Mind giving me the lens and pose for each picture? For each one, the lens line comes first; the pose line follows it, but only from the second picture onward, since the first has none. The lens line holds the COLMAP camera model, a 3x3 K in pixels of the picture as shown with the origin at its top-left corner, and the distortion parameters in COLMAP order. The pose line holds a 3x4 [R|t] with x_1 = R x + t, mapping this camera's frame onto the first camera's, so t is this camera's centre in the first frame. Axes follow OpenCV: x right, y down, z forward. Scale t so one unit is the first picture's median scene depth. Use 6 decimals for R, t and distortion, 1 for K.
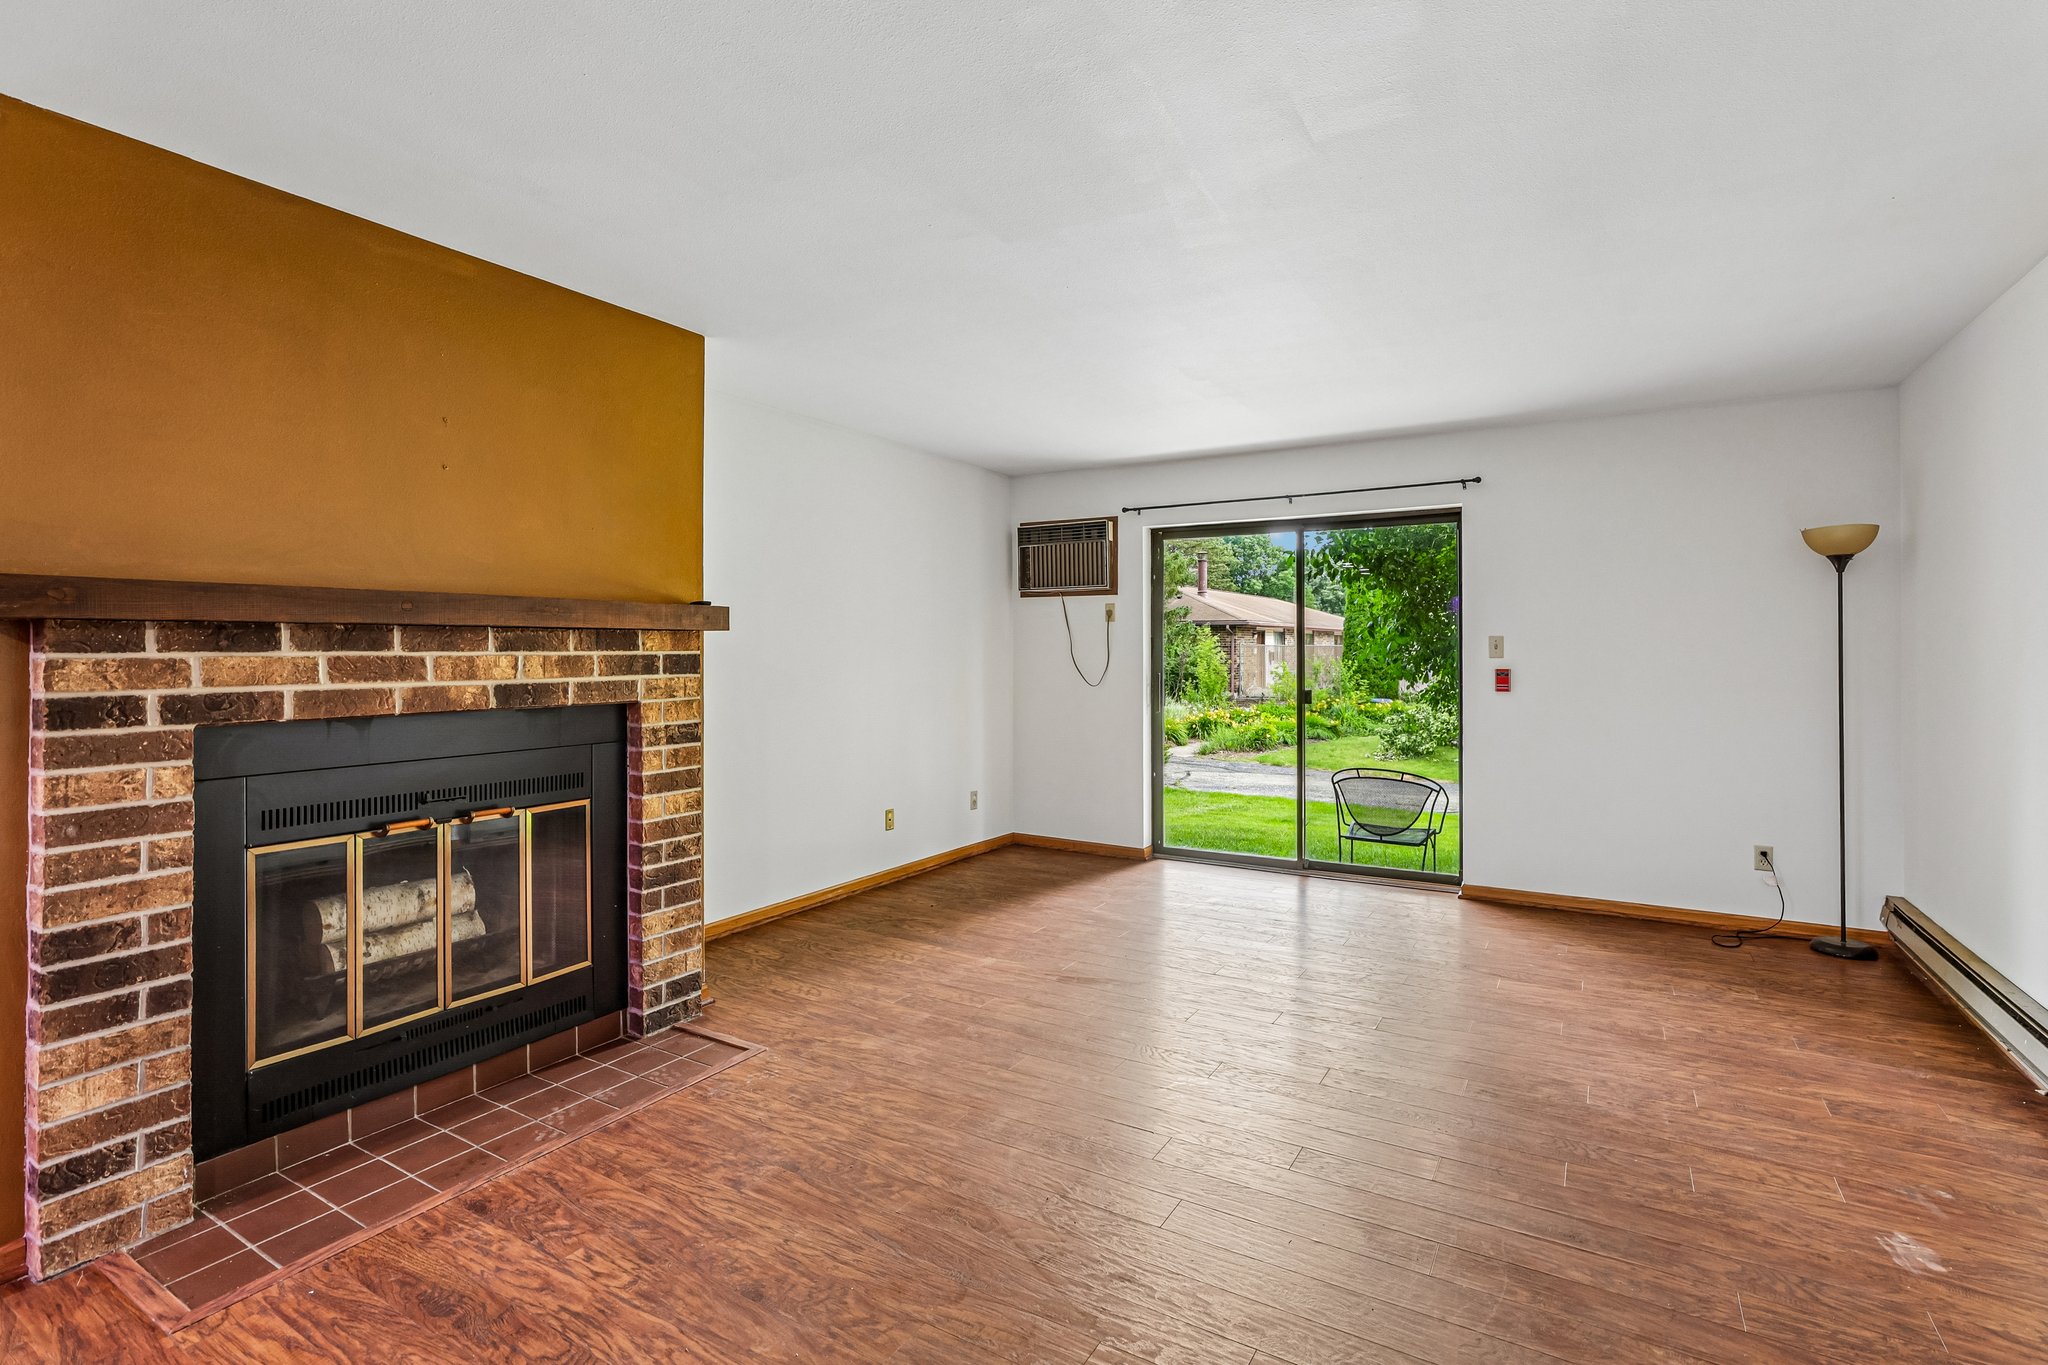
lens RADIAL K [[945.7, 0, 1041.7], [0, 945.7, 641.9], [0, 0, 1]] dist [-0.029393, 0.013380]
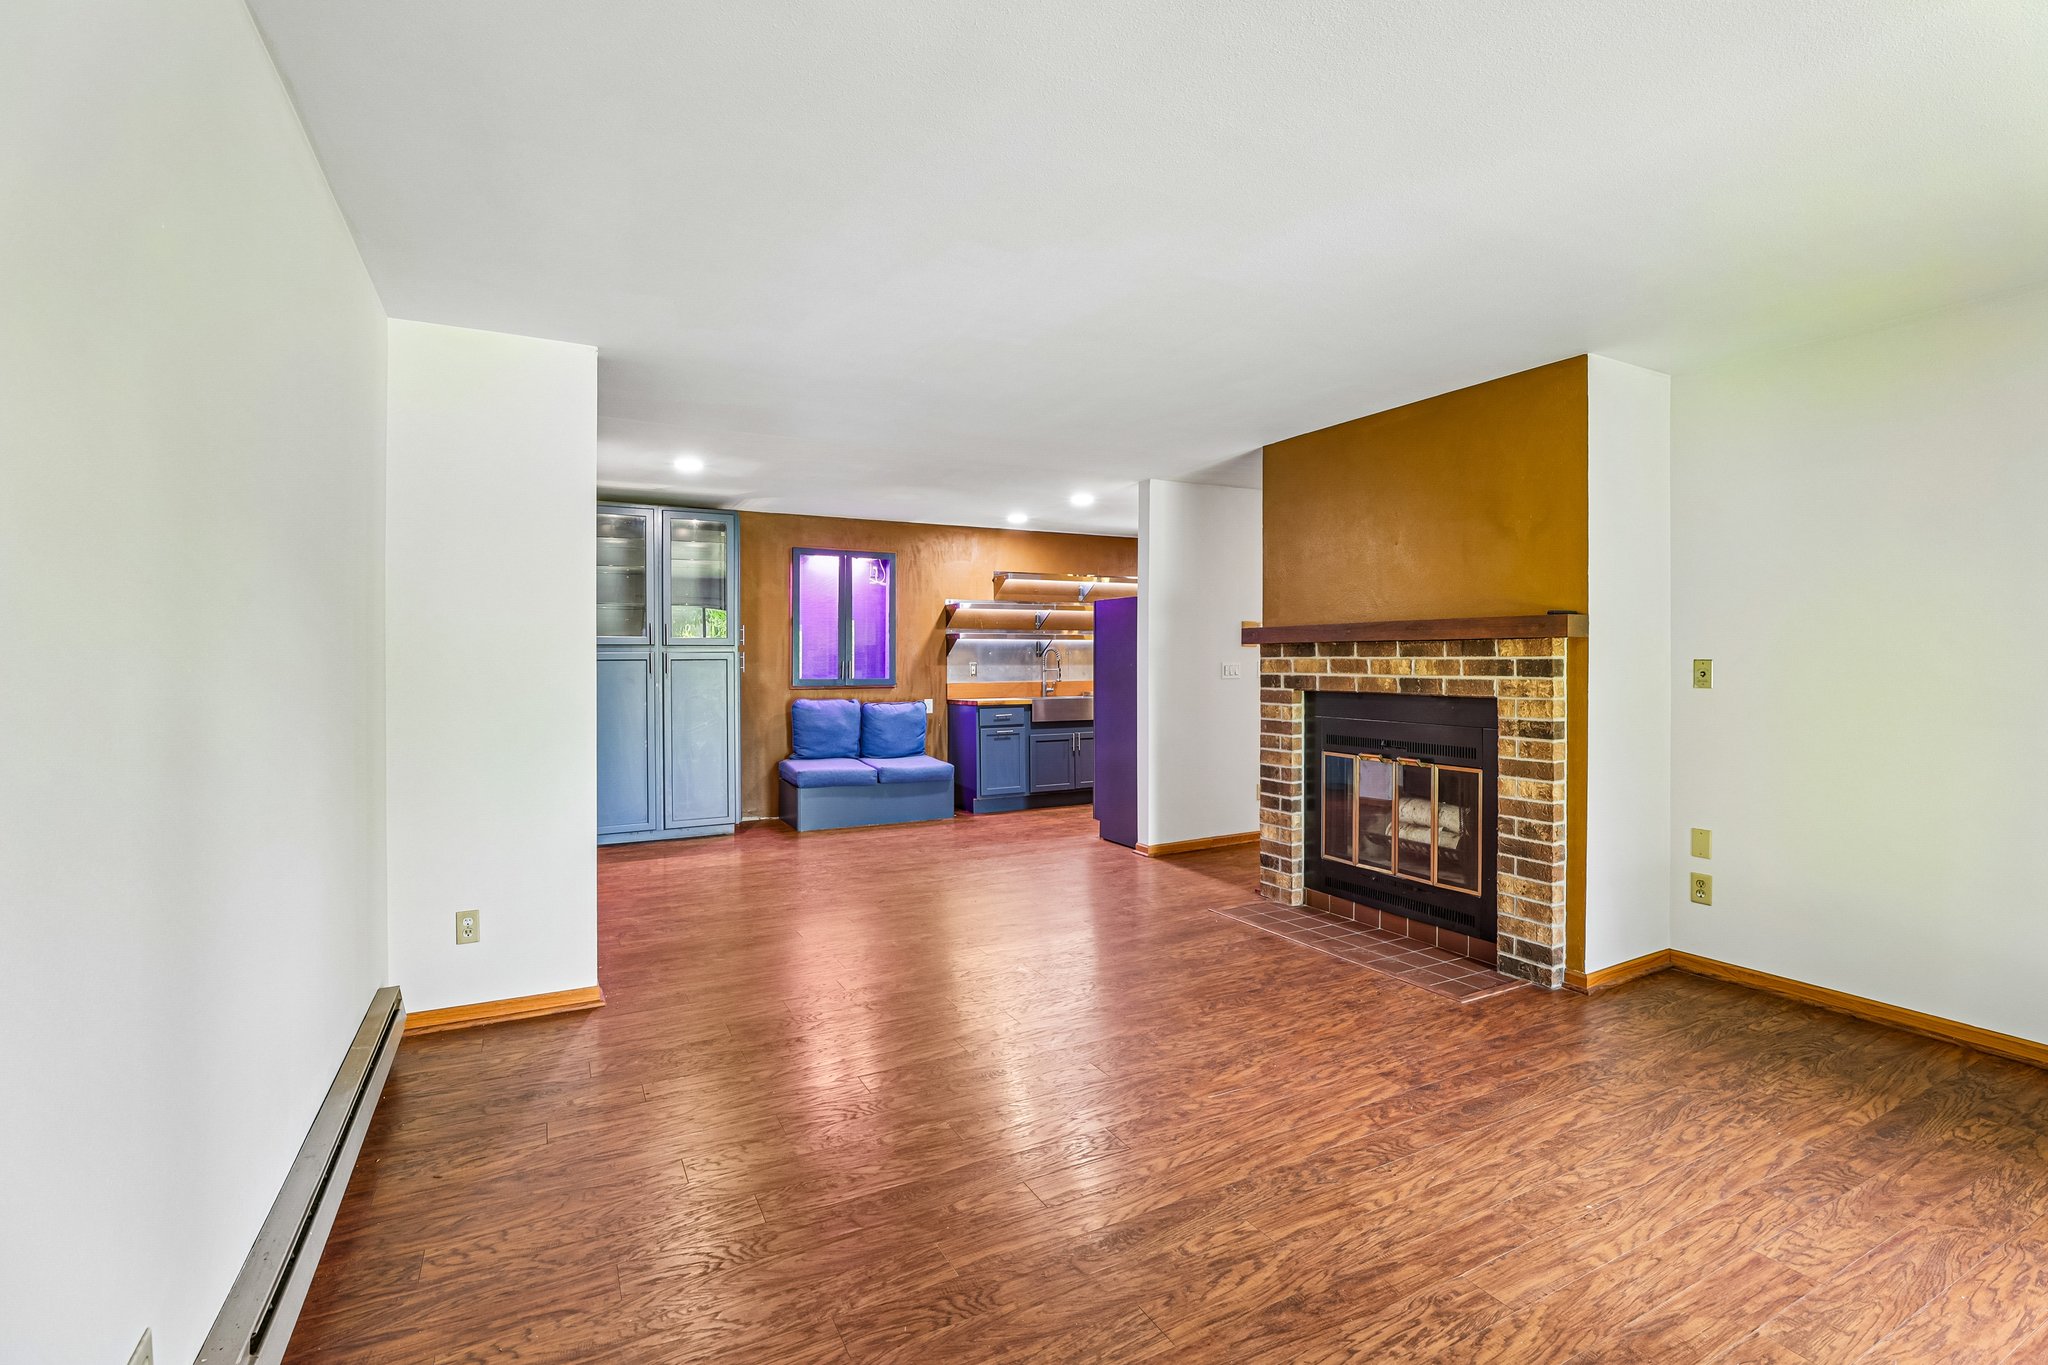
lens RADIAL K [[935.6, 0, 1039.9], [0, 935.6, 655.9], [0, 0, 1]] dist [-0.028288, 0.010996]
pose [[-0.509110, 0.003241, -0.860696, 0.972445], [0.011846, 0.999925, -0.003241, 0.006206], [0.860620, -0.011846, -0.509110, 1.166970]]
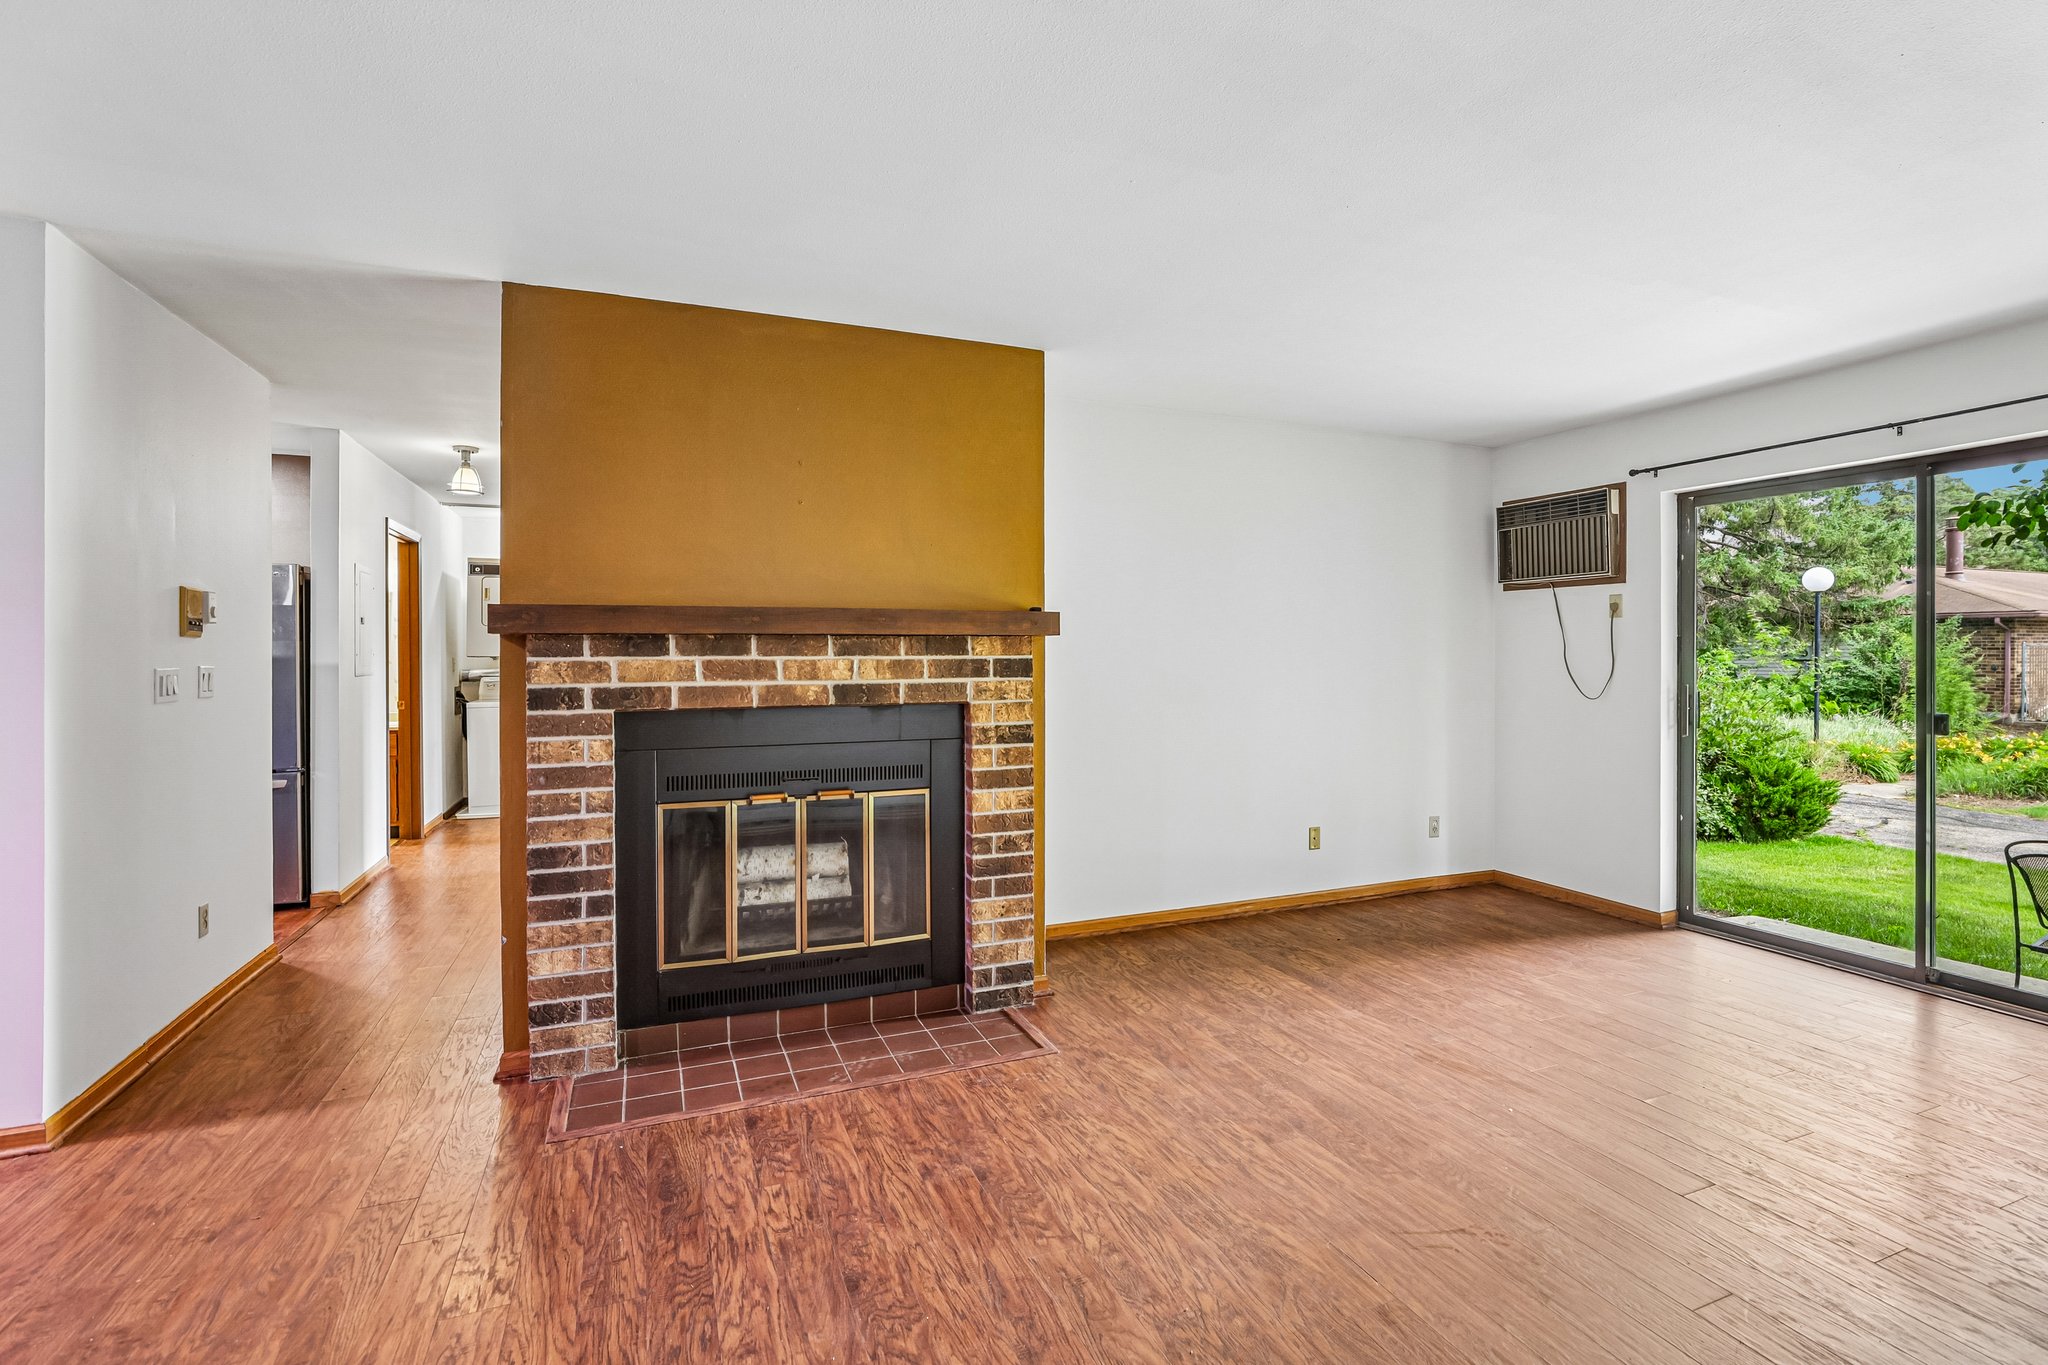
lens RADIAL K [[935.6, 0, 1039.9], [0, 935.6, 655.9], [0, 0, 1]] dist [-0.028288, 0.010996]
pose [[0.804802, 0.000434, -0.593543, 0.289062], [0.006108, 0.999941, 0.009014, 0.001035], [0.593512, -0.010880, 0.804752, 0.196404]]
